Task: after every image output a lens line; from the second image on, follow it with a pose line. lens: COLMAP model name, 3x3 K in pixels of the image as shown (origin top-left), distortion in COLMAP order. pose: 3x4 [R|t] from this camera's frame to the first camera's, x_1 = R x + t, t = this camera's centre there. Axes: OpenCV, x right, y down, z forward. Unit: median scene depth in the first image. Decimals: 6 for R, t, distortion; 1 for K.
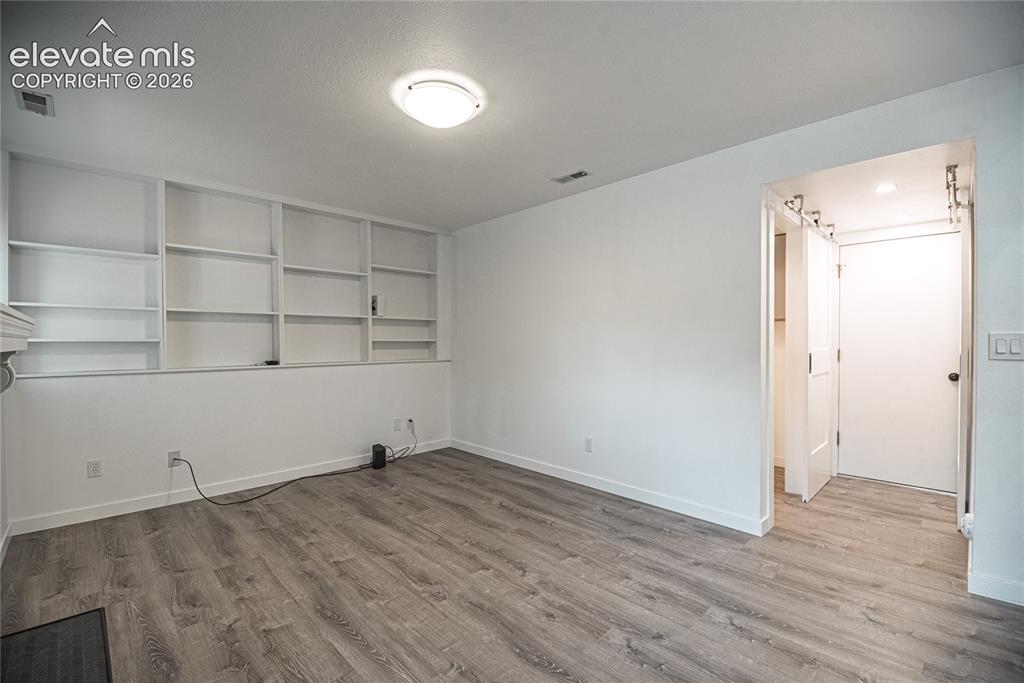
lens RADIAL K [[444.6, 0, 513.5], [0, 444.6, 346.6], [0, 0, 1]] dist [0.023805, -0.023951]
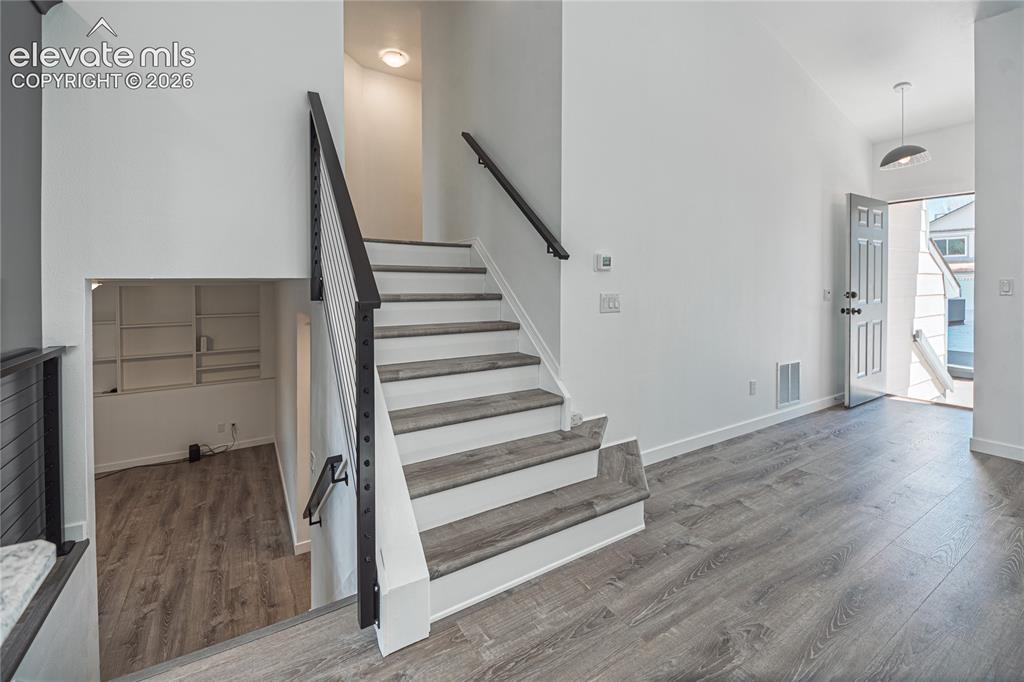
lens RADIAL K [[444.7, 0, 514.8], [0, 444.7, 284.9], [0, 0, 1]] dist [-0.002061, -0.000949]
pose [[0.975812, 0.002366, -0.218597, 1.483762], [-0.002755, 0.999995, -0.001475, -0.430050], [0.218592, 0.002041, 0.975814, -0.237828]]
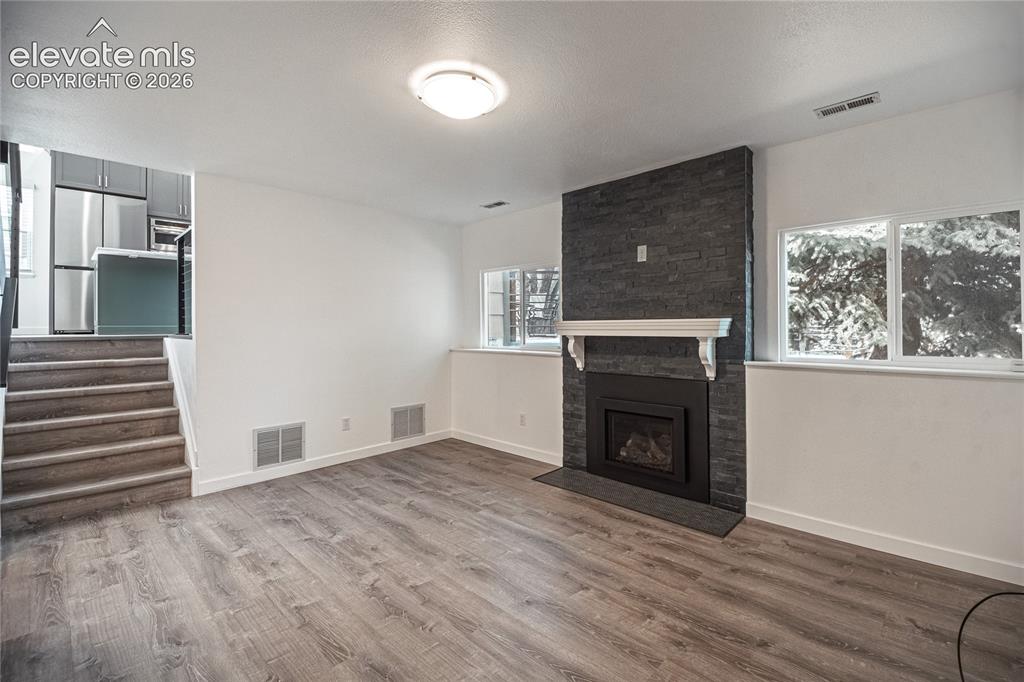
lens RADIAL K [[447.1, 0, 540.8], [0, 447.1, 323.6], [0, 0, 1]] dist [0.014135, -0.018436]
pose [[-0.997995, 0.010021, -0.062492, -0.220280], [0.009689, 0.999937, 0.005618, -0.034431], [0.062544, 0.005001, -0.998030, 1.579246]]
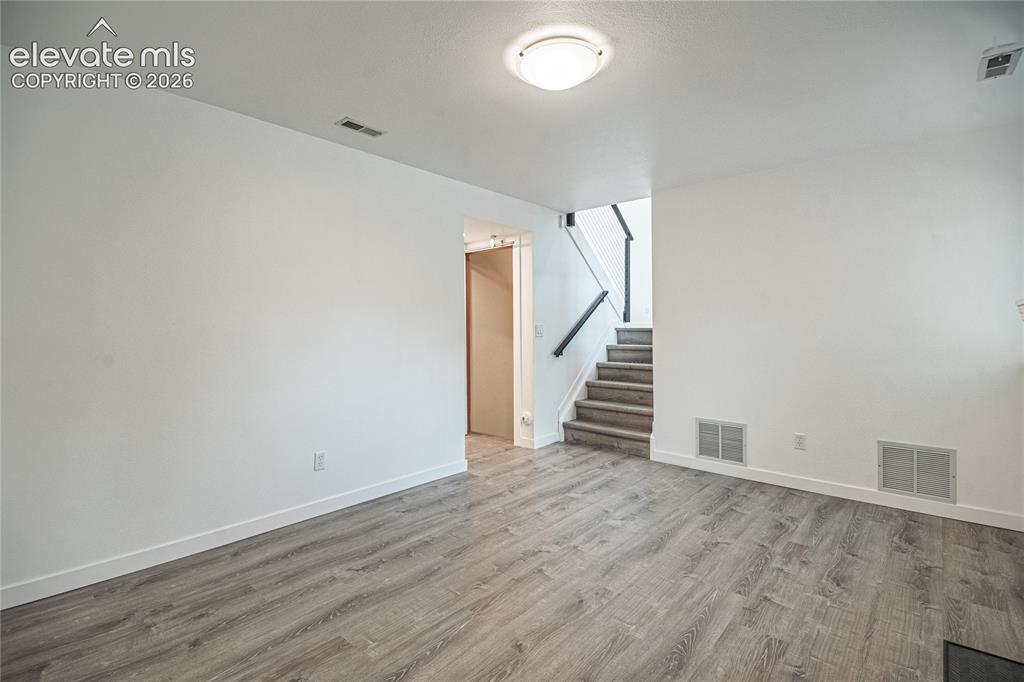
lens RADIAL K [[475.1, 0, 494.5], [0, 475.1, 323.7], [0, 0, 1]] dist [0.024505, -0.022207]
pose [[-0.050190, 0.010684, 0.998683, -0.871482], [0.014637, 0.999843, -0.009961, -0.010222], [-0.998632, 0.014118, -0.050339, 0.934639]]
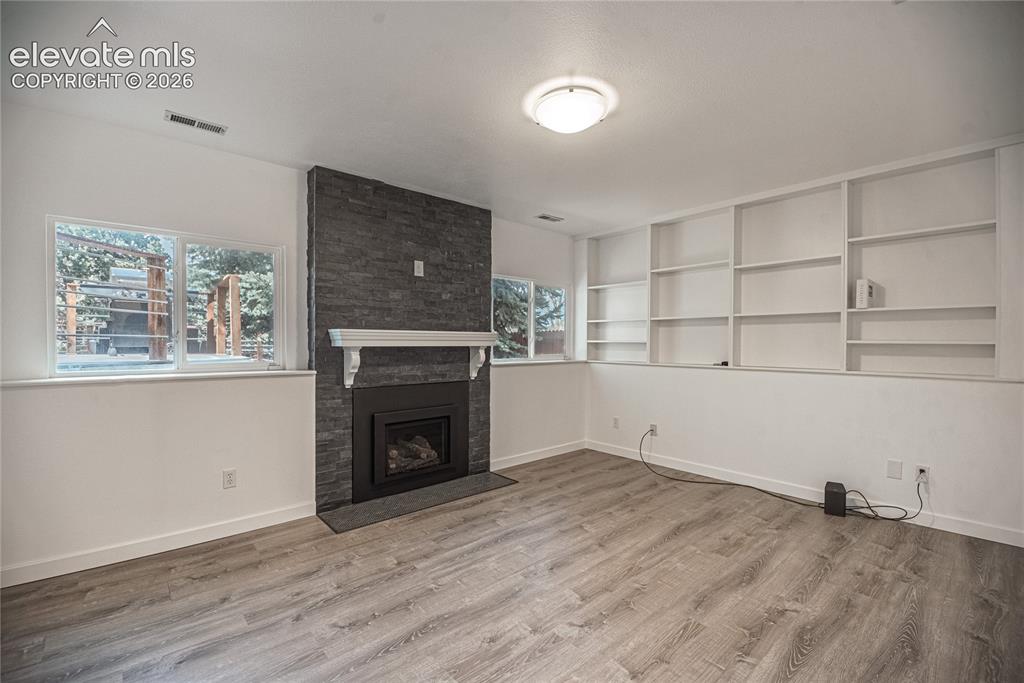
lens RADIAL K [[444.6, 0, 513.5], [0, 444.6, 346.6], [0, 0, 1]] dist [0.023805, -0.023951]
pose [[-0.048326, 0.014760, -0.998723, 0.680239], [-0.015643, 0.999757, 0.015532, -0.014949], [0.998709, 0.016373, -0.048084, 0.734900]]
